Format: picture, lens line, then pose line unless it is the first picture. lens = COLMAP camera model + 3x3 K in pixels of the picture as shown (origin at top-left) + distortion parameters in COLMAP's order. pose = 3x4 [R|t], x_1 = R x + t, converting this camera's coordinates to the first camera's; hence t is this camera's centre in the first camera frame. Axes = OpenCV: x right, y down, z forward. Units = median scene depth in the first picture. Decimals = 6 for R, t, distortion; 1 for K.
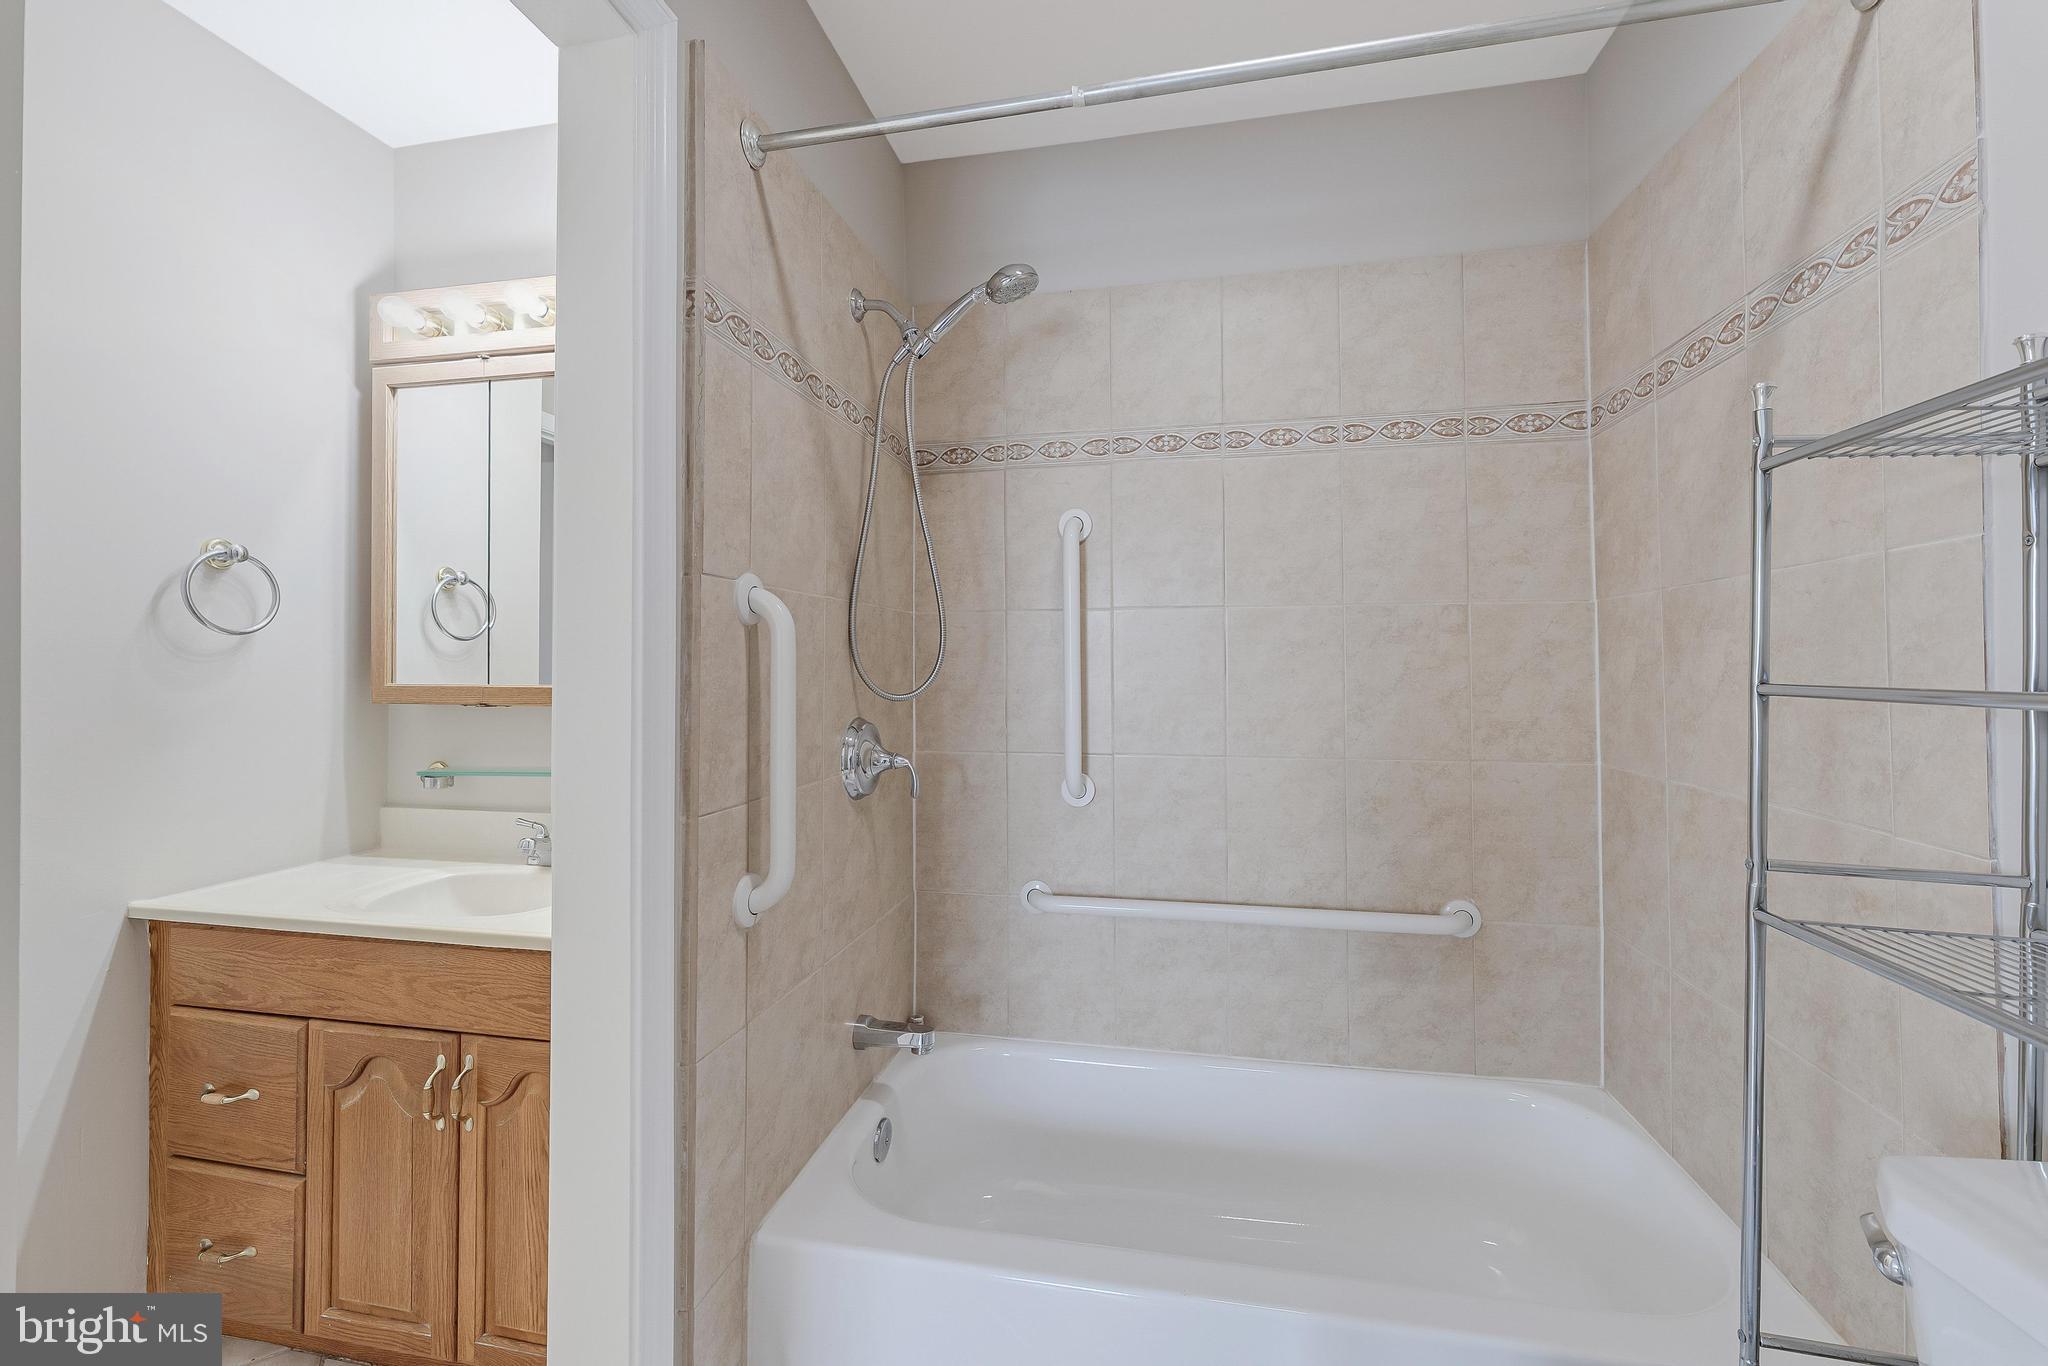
lens RADIAL K [[824.2, 0, 1034.2], [0, 824.2, 656.1], [0, 0, 1]] dist [-0.003792, -0.000185]
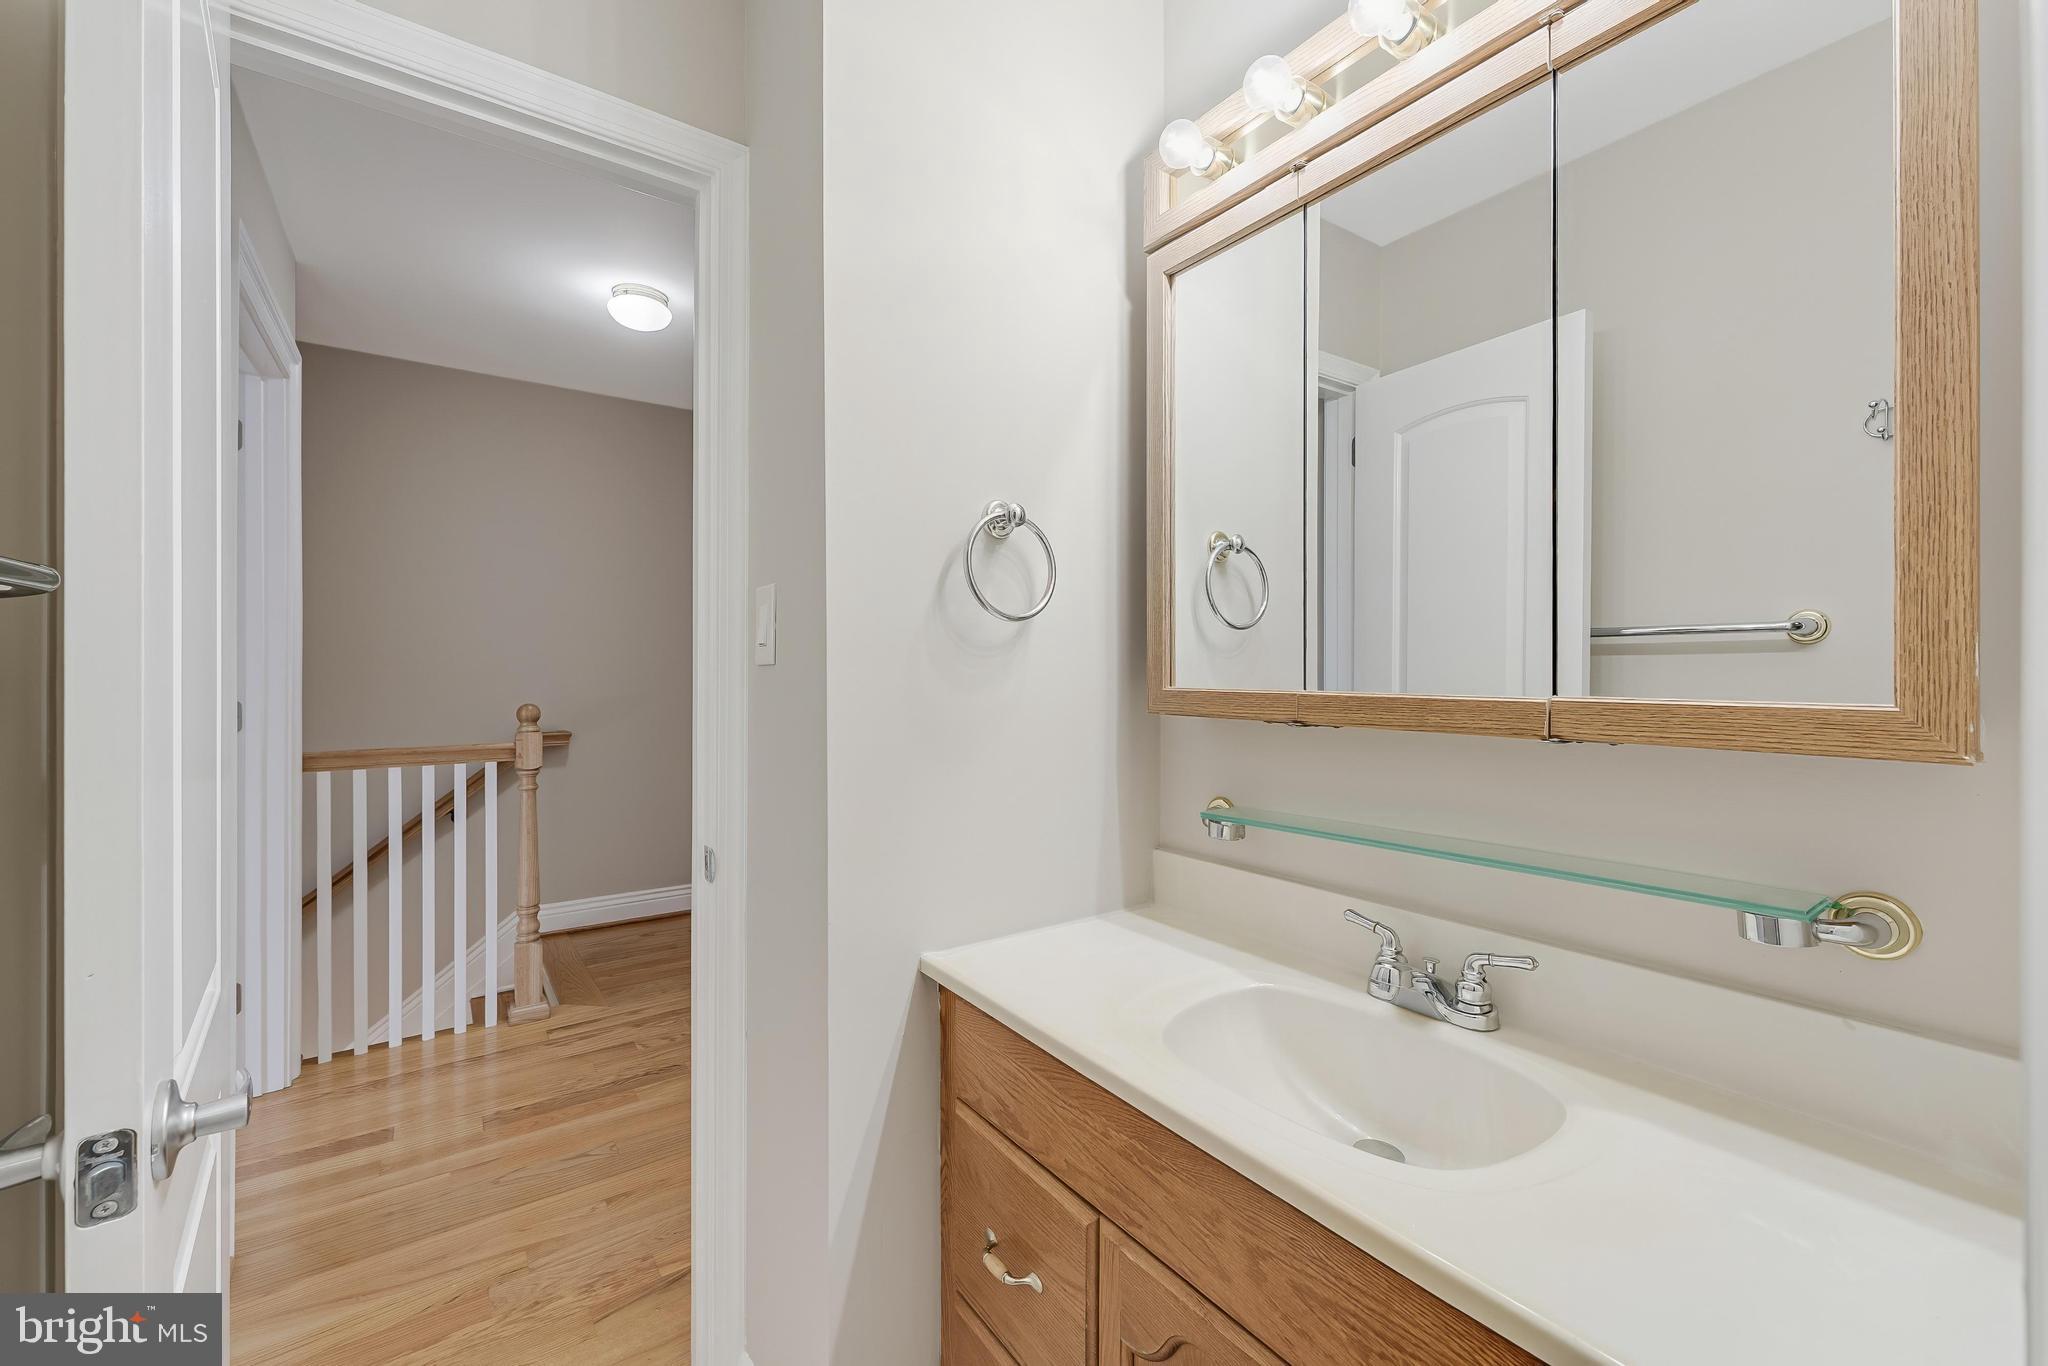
lens RADIAL K [[821.8, 0, 1030.9], [0, 821.8, 676.0], [0, 0, 1]] dist [0.000480, -0.000616]
pose [[0.726325, 0.003388, -0.687343, -0.435303], [0.007458, 0.999890, 0.012809, 0.015792], [0.687311, -0.014430, 0.726220, 0.454096]]
